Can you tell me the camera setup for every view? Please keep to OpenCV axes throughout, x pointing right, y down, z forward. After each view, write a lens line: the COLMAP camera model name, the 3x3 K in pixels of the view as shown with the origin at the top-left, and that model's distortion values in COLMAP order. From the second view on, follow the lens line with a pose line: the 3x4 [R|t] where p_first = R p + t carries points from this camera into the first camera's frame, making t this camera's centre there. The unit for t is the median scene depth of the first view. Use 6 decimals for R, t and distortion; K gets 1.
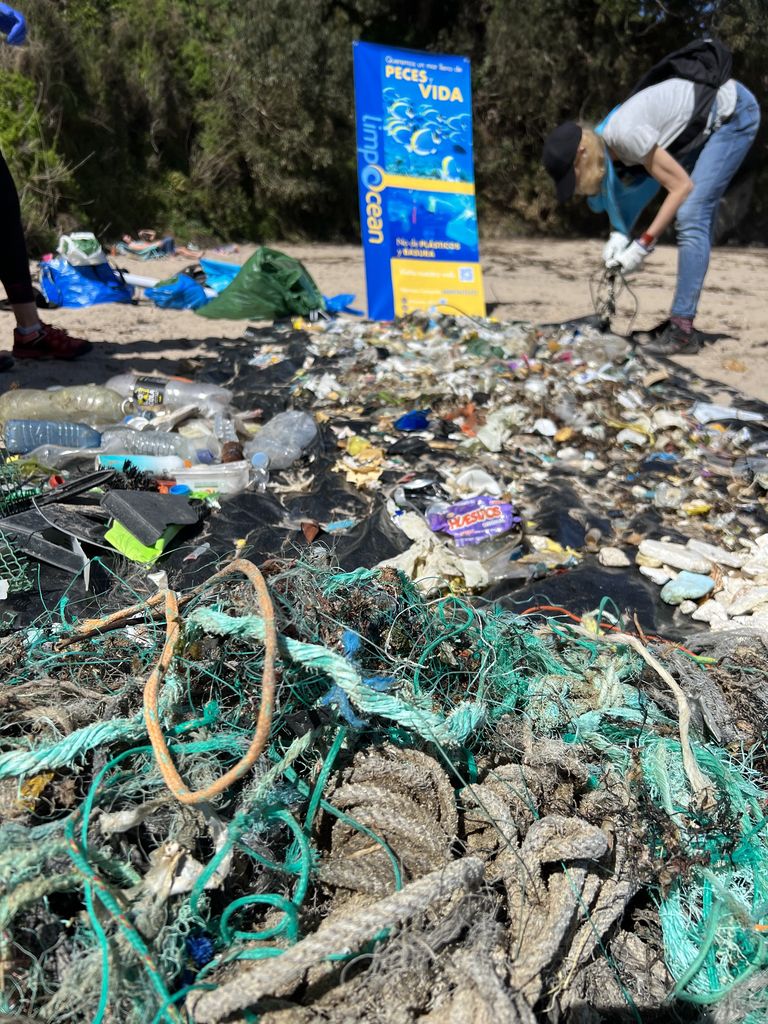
lens RADIAL K [[706.2, 0, 378.1], [0, 706.2, 512.2], [0, 0, 1]] dist [0.035669, -0.056589]
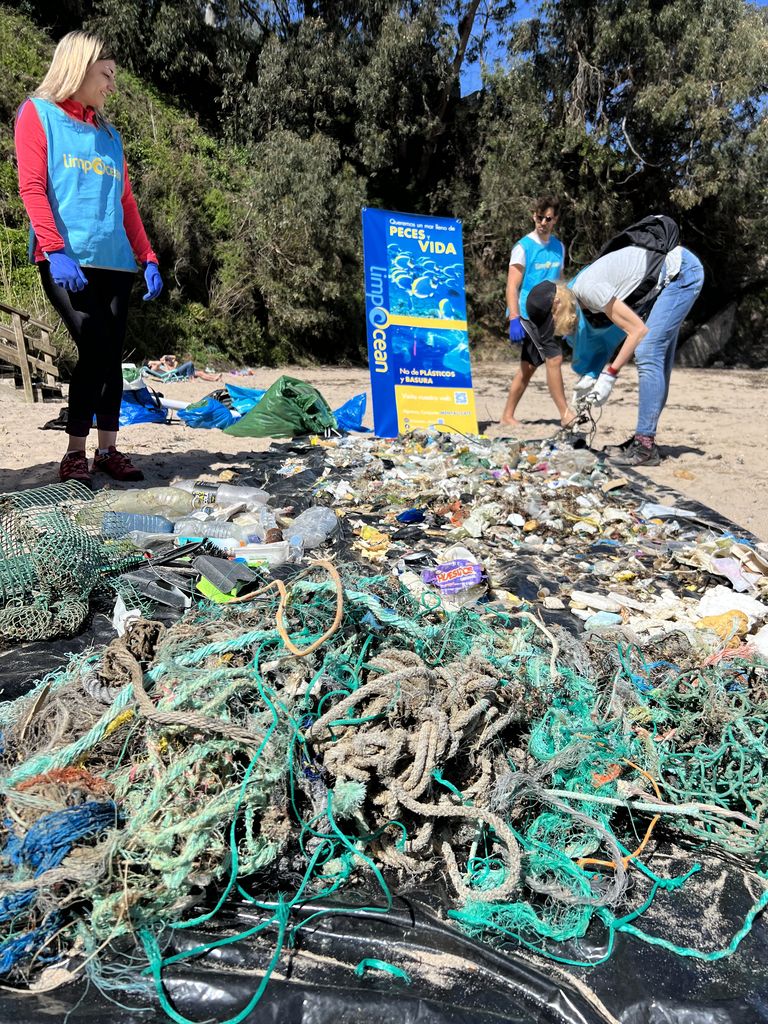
lens RADIAL K [[706.2, 0, 378.1], [0, 706.2, 512.2], [0, 0, 1]] dist [0.035669, -0.056589]
pose [[0.999980, -0.000382, -0.006353, -0.002300], [-0.000616, 0.987703, -0.156342, 0.036155], [0.006334, 0.156343, 0.987683, -0.143604]]
